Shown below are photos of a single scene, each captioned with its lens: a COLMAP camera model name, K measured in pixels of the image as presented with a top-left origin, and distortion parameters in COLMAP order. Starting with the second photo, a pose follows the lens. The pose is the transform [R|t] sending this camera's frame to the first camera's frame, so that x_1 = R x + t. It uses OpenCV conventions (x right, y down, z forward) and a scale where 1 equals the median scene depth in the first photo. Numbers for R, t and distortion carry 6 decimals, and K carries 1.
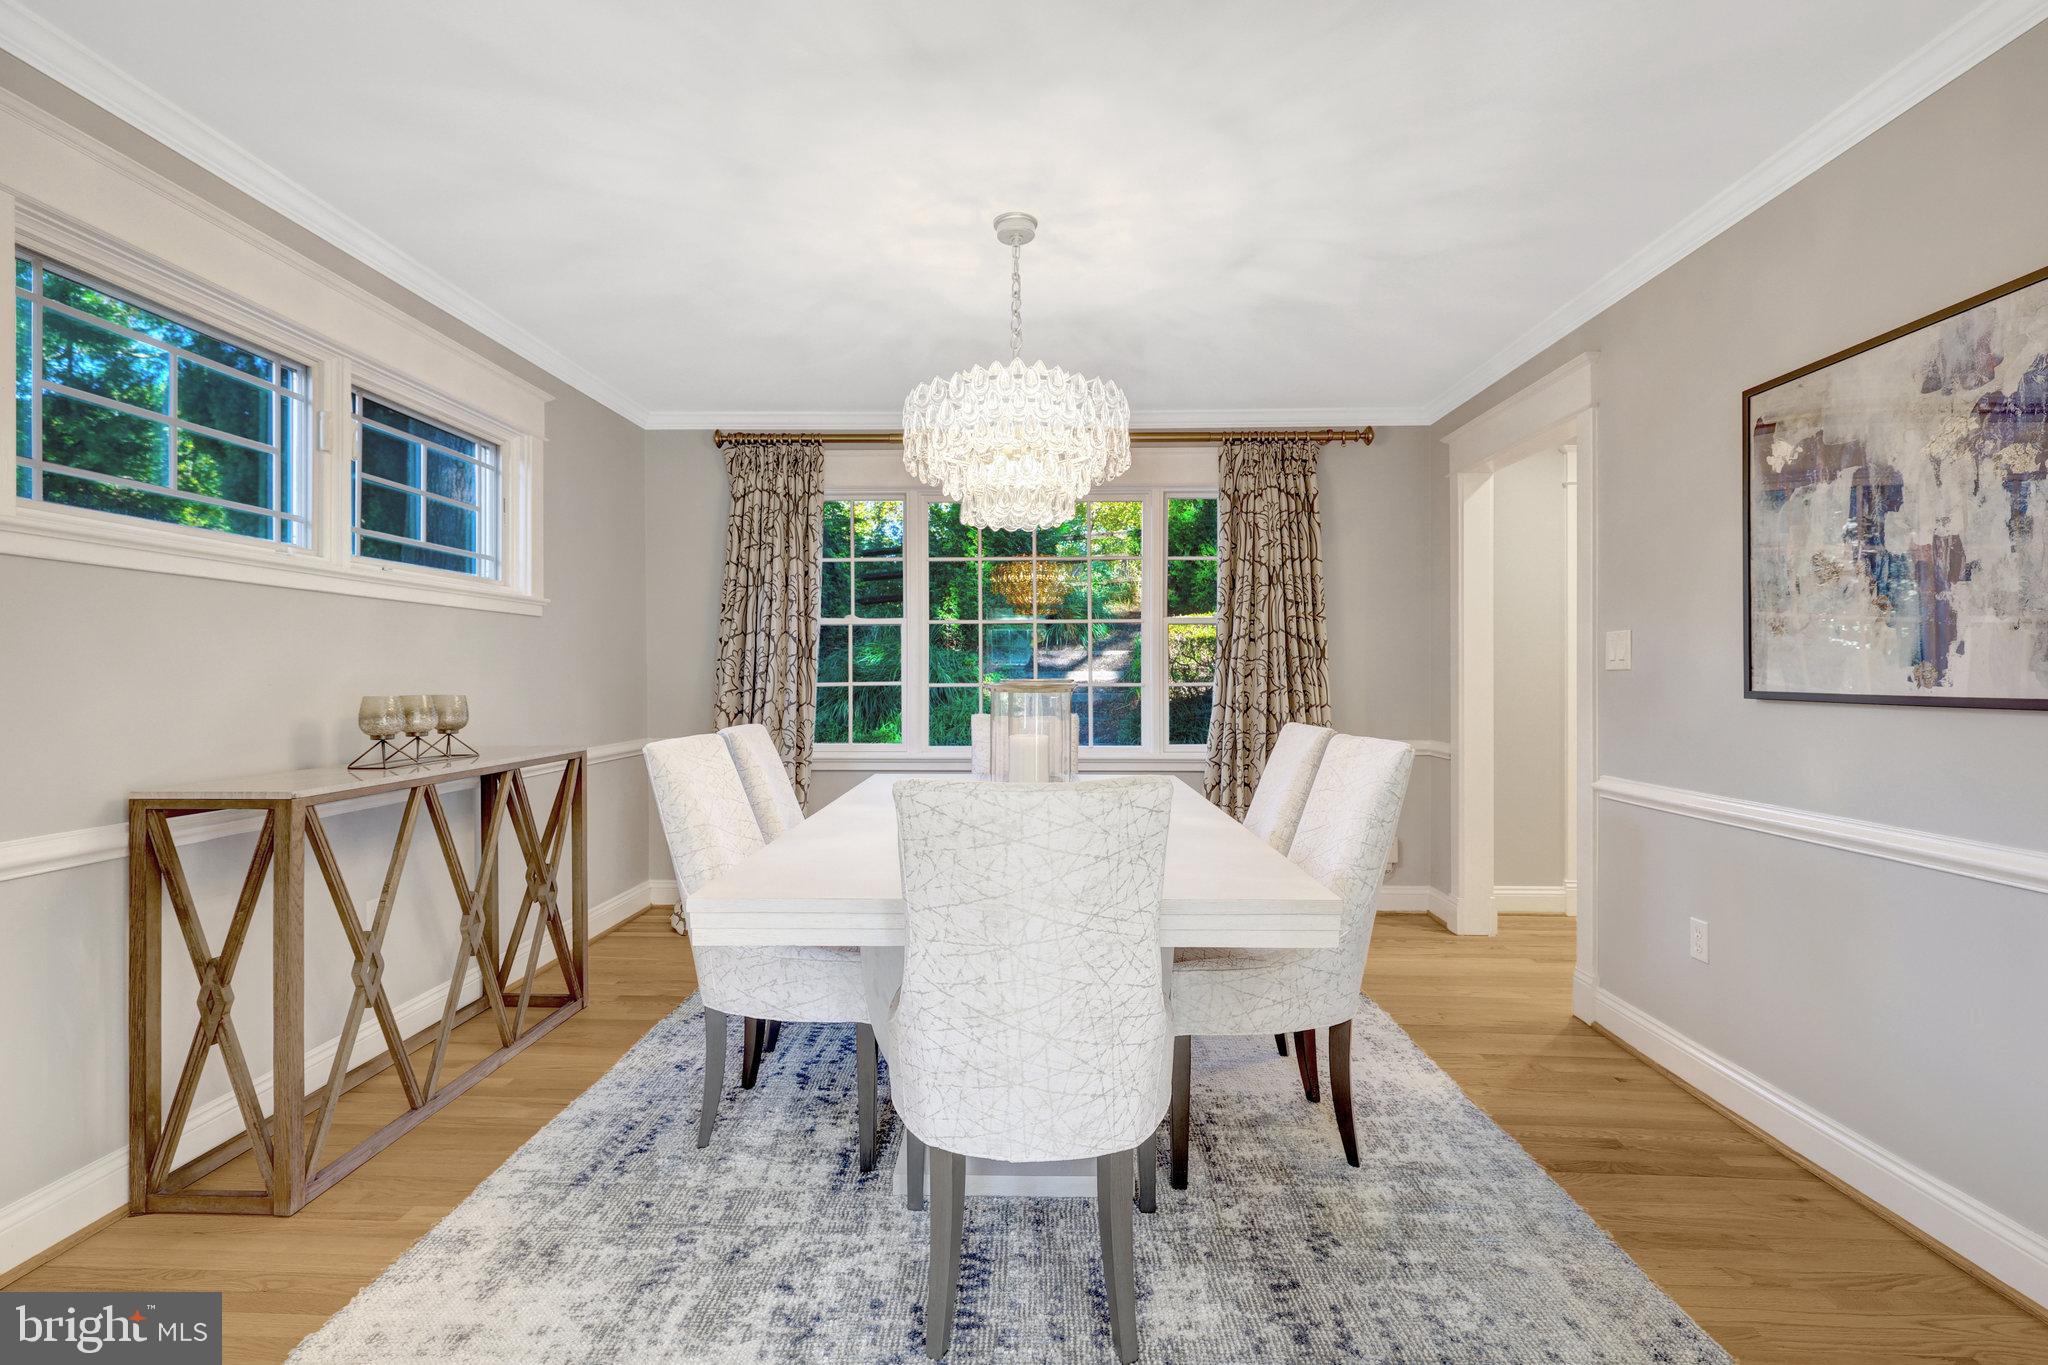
lens RADIAL K [[947.3, 0, 1000.1], [0, 947.3, 663.3], [0, 0, 1]] dist [-0.000434, 0.000240]
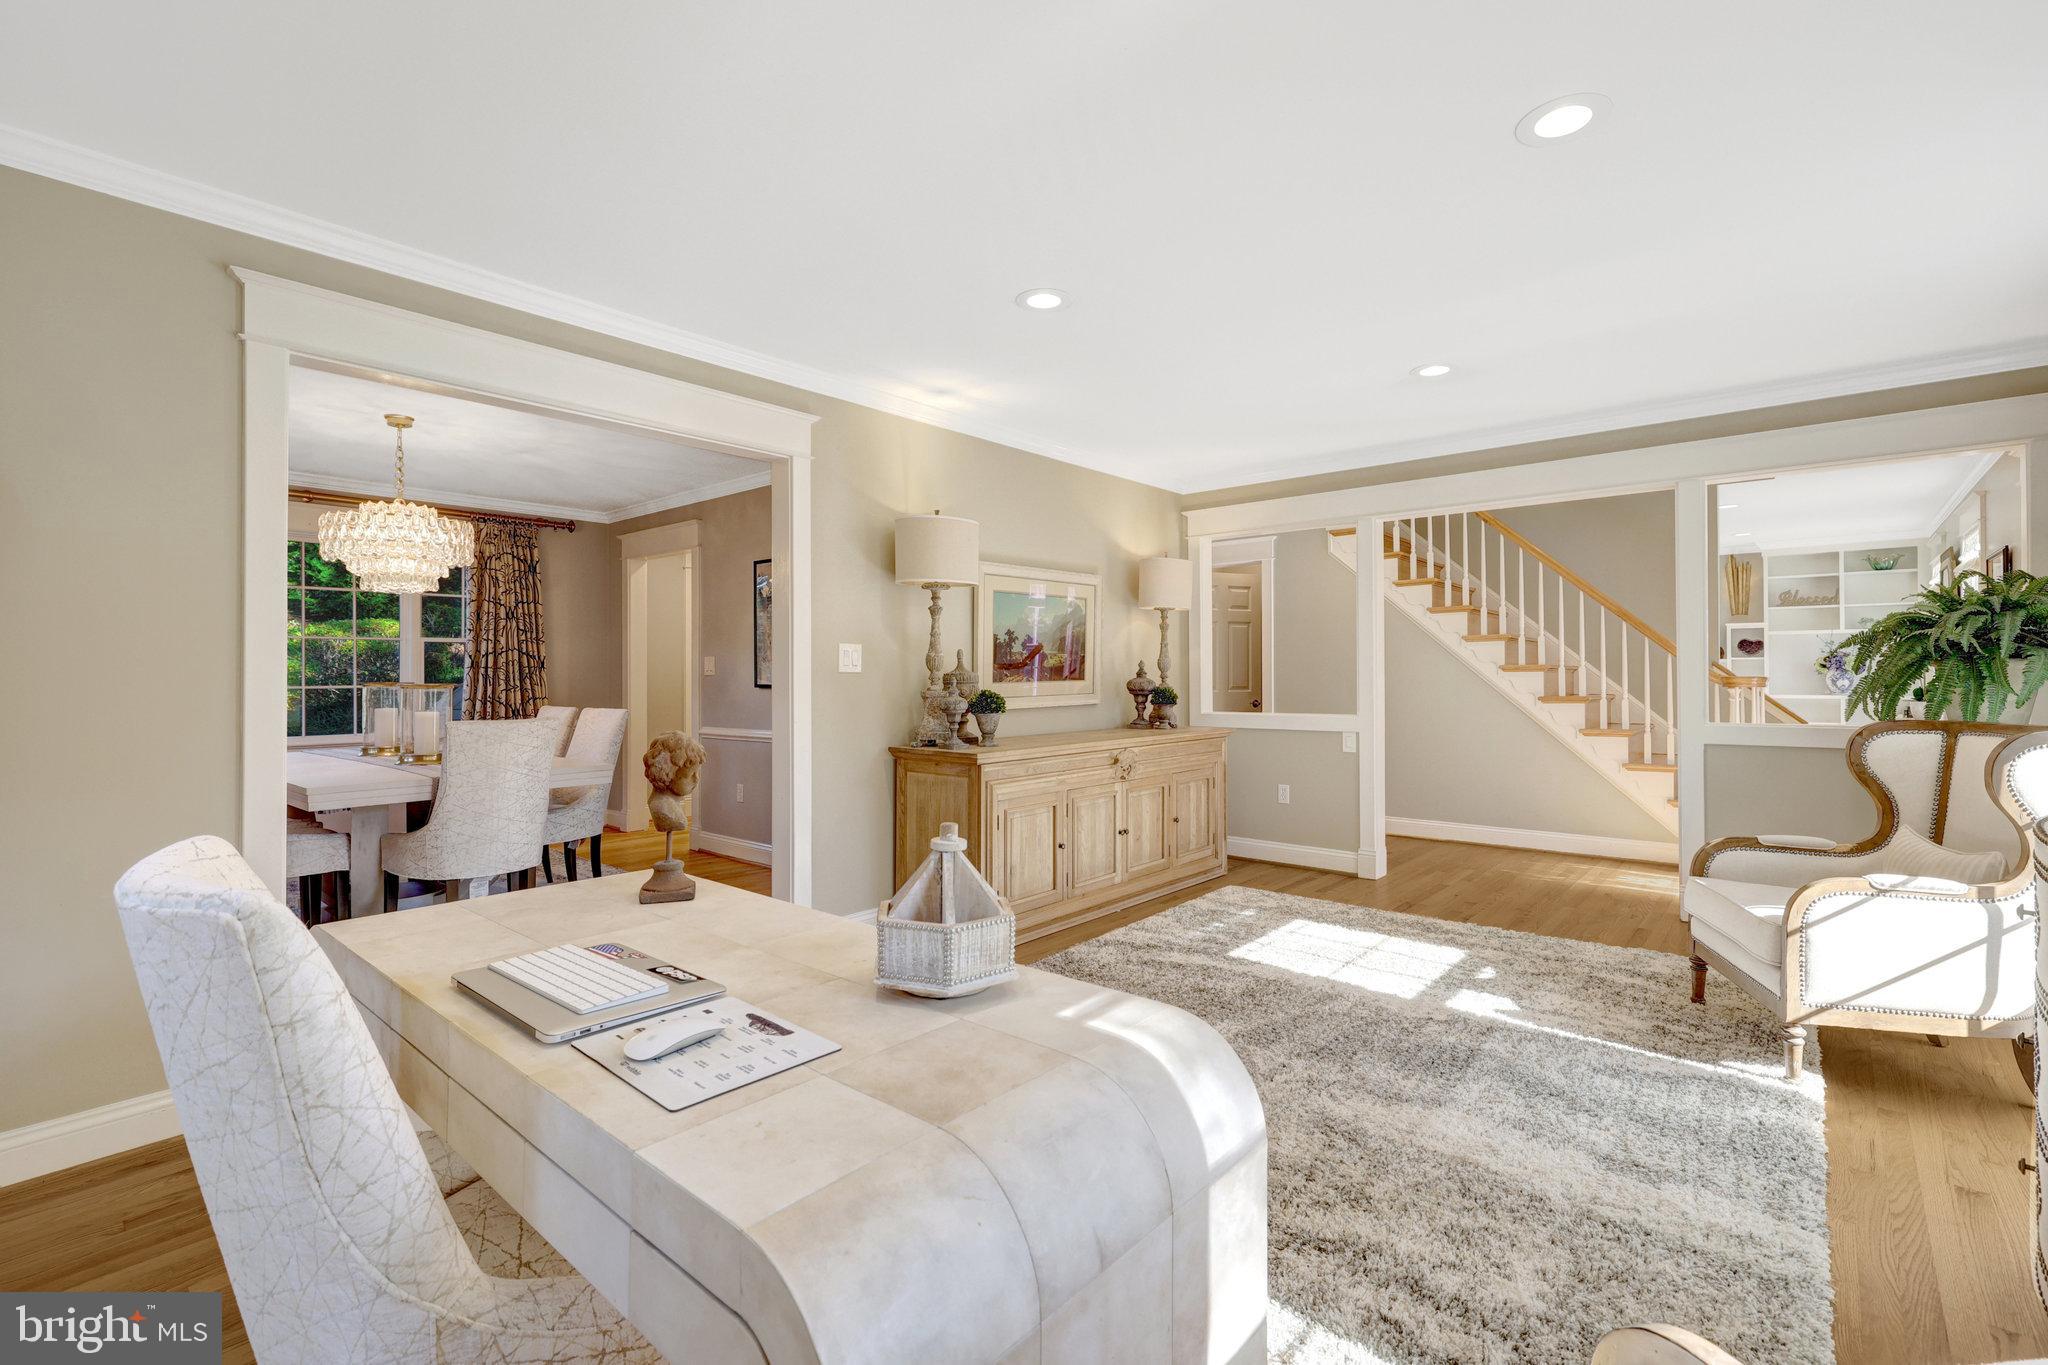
lens RADIAL K [[907.3, 0, 1011.4], [0, 907.3, 675.0], [0, 0, 1]] dist [-0.002205, 0.000602]
pose [[0.630398, -0.005333, 0.776254, -0.583951], [-0.003645, 0.999945, 0.009829, -0.019112], [-0.776263, -0.009026, 0.630344, -0.944800]]
